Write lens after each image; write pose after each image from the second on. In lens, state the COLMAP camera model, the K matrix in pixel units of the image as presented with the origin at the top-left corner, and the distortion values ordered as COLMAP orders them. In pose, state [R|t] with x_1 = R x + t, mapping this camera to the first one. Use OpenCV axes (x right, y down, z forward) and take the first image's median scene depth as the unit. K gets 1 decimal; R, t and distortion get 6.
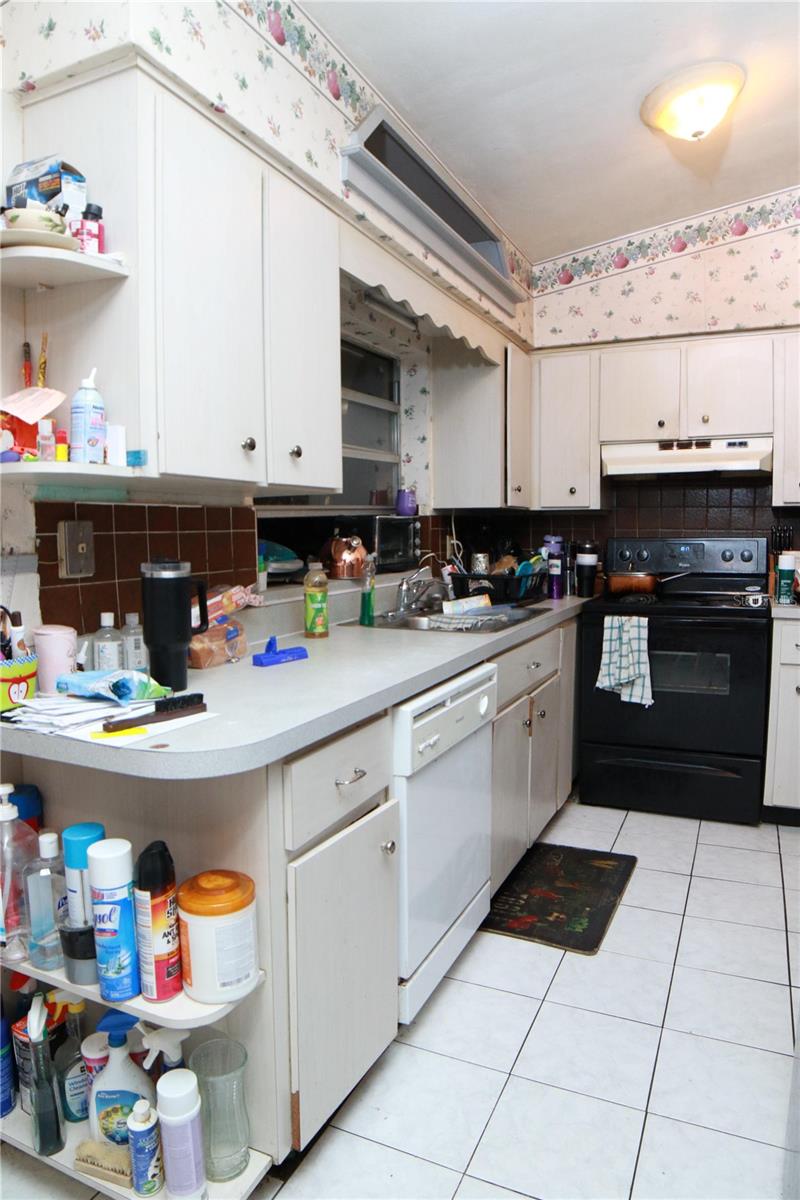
lens RADIAL K [[773.2, 0, 400.0], [0, 773.2, 595.1], [0, 0, 1]] dist [-0.118244, 0.046009]
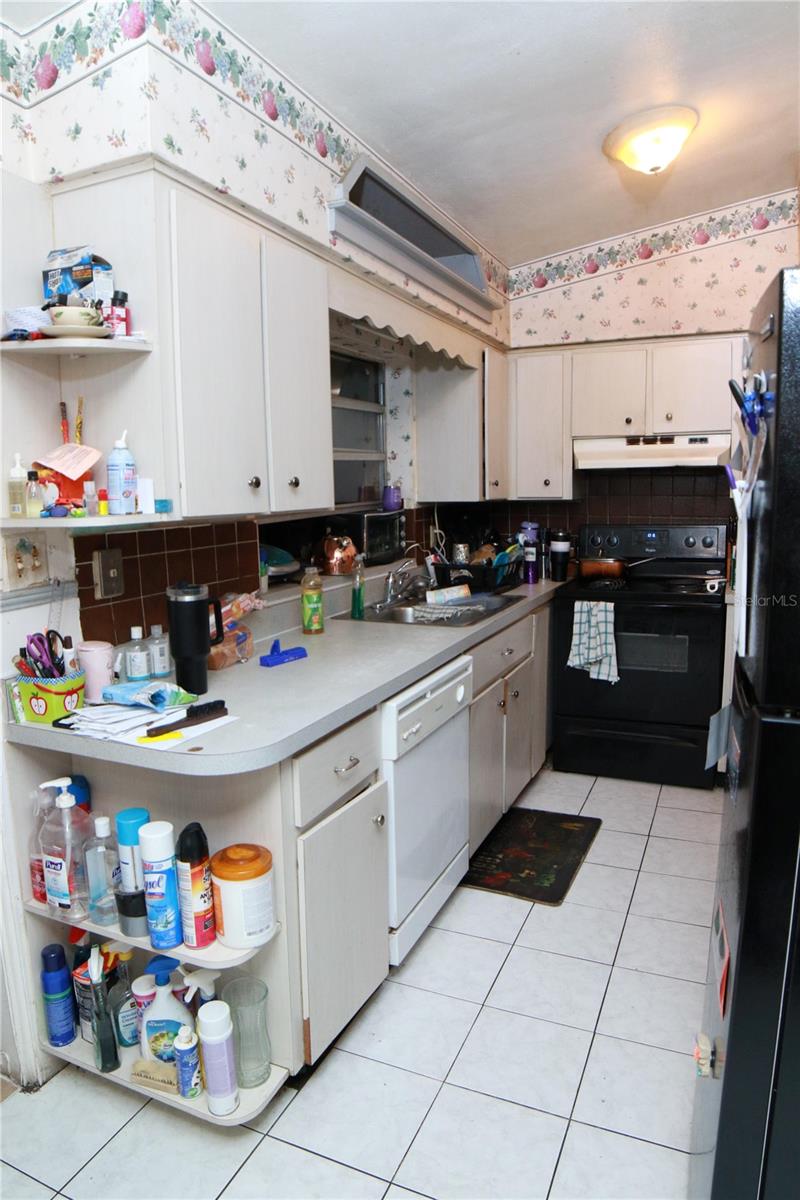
lens RADIAL K [[773.2, 0, 400.5], [0, 773.2, 595.0], [0, 0, 1]] dist [-0.118244, 0.046009]
pose [[0.999827, -0.012420, 0.013827, 0.004944], [0.011670, 0.998523, 0.053055, -0.063259], [-0.014466, -0.052884, 0.998496, -0.134014]]
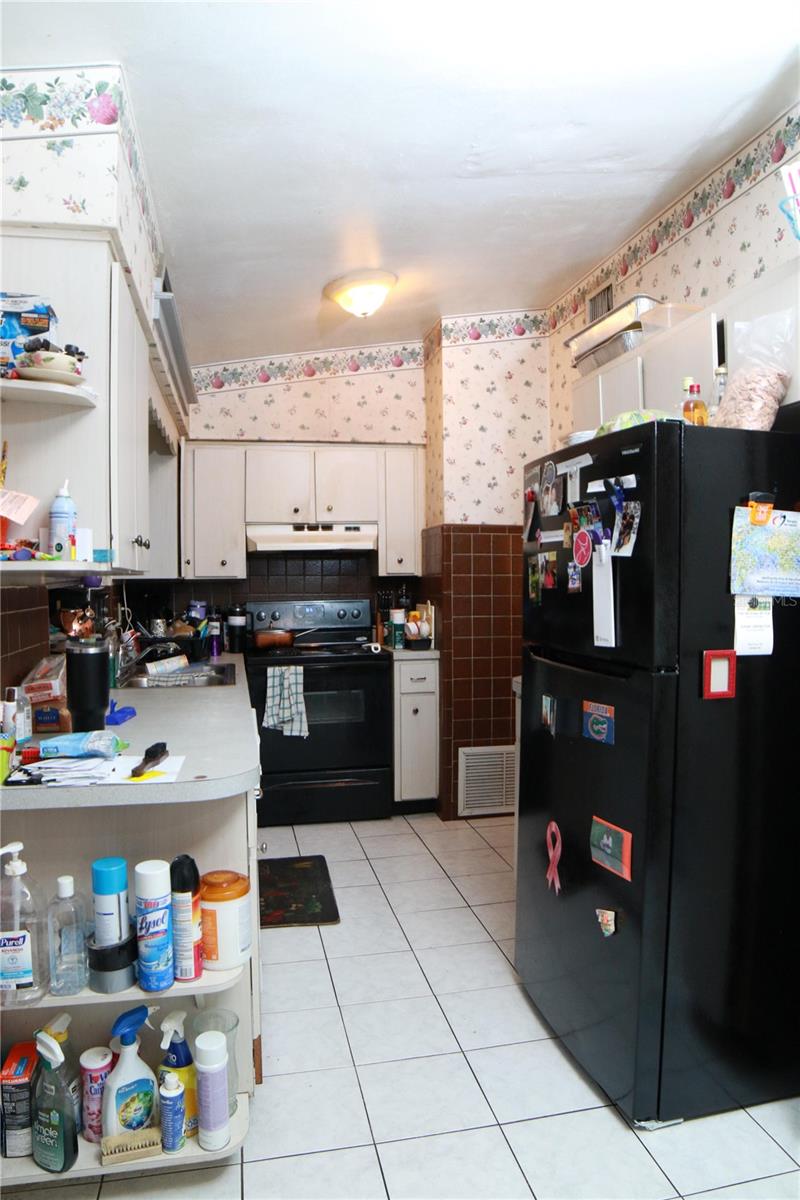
lens RADIAL K [[773.2, 0, 402.2], [0, 773.2, 593.3], [0, 0, 1]] dist [-0.118244, 0.046009]
pose [[0.797782, -0.010618, 0.602853, -0.443272], [0.054567, 0.997013, -0.054651, -0.016764], [-0.600472, 0.076495, 0.795979, -0.163570]]
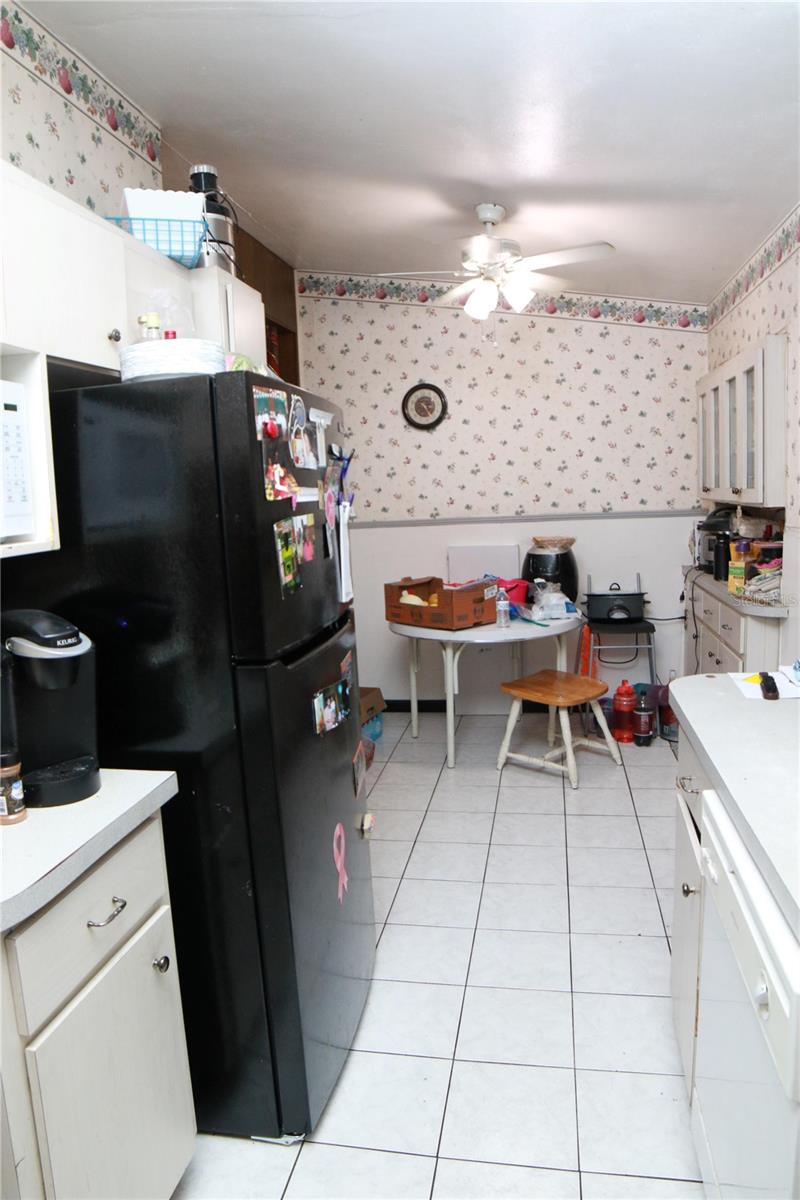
lens RADIAL K [[773.2, 0, 398.5], [0, 773.2, 597.0], [0, 0, 1]] dist [-0.118244, 0.046009]
pose [[-0.967213, 0.096173, -0.235053, 1.383926], [0.043288, 0.974412, 0.220562, -0.409797], [0.250251, 0.203156, -0.946627, 2.944344]]
